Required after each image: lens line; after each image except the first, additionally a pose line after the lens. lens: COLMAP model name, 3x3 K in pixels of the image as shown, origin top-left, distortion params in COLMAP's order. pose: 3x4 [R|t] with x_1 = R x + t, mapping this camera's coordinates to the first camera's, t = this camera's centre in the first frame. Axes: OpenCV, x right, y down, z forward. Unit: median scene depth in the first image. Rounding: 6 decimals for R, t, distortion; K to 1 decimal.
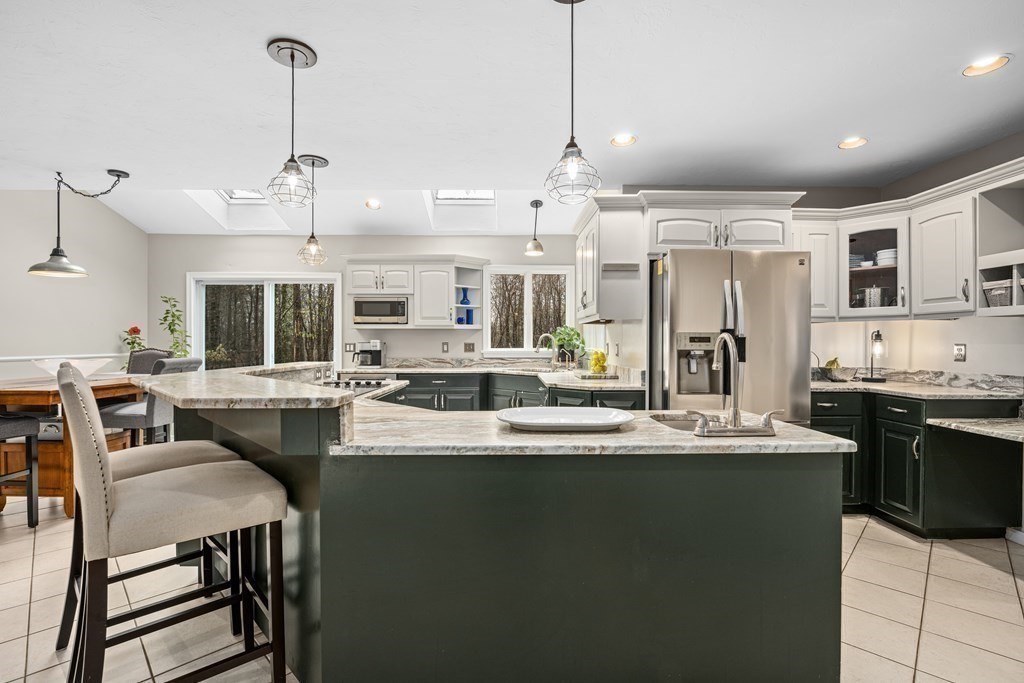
lens RADIAL K [[469.9, 0, 515.2], [0, 469.9, 342.8], [0, 0, 1]] dist [-0.016042, 0.001708]
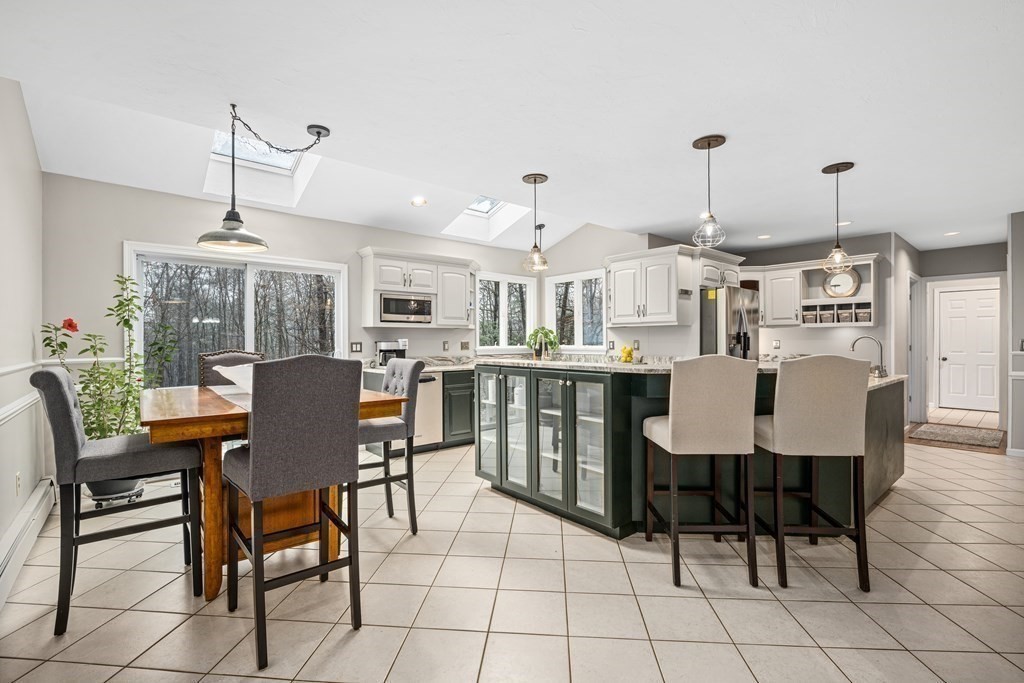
lens RADIAL K [[469.9, 0, 509.0], [0, 469.9, 337.4], [0, 0, 1]] dist [-0.016042, 0.001708]
pose [[0.760350, 0.000143, 0.649514, -0.769890], [0.005078, 0.999968, -0.006164, -0.002434], [-0.649494, 0.007985, 0.760325, 0.123962]]
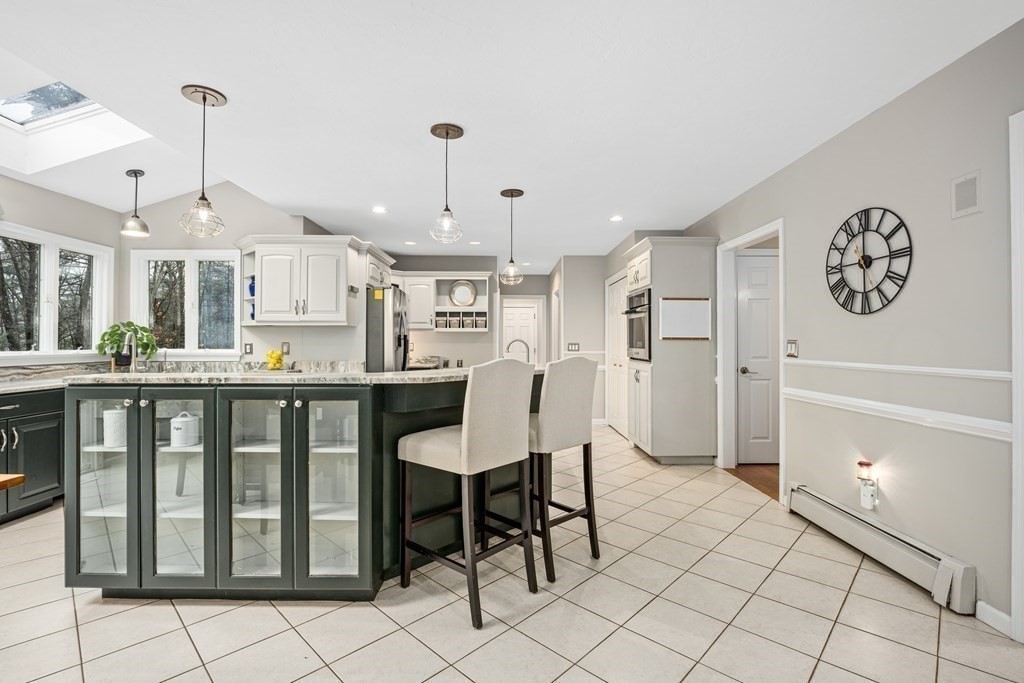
lens RADIAL K [[469.9, 0, 522.9], [0, 469.9, 334.3], [0, 0, 1]] dist [-0.016042, 0.001708]
pose [[-0.032579, 0.016219, 0.999338, -0.747145], [0.000113, 0.999868, -0.016224, -0.002038], [-0.999469, -0.000416, -0.032577, 0.335967]]
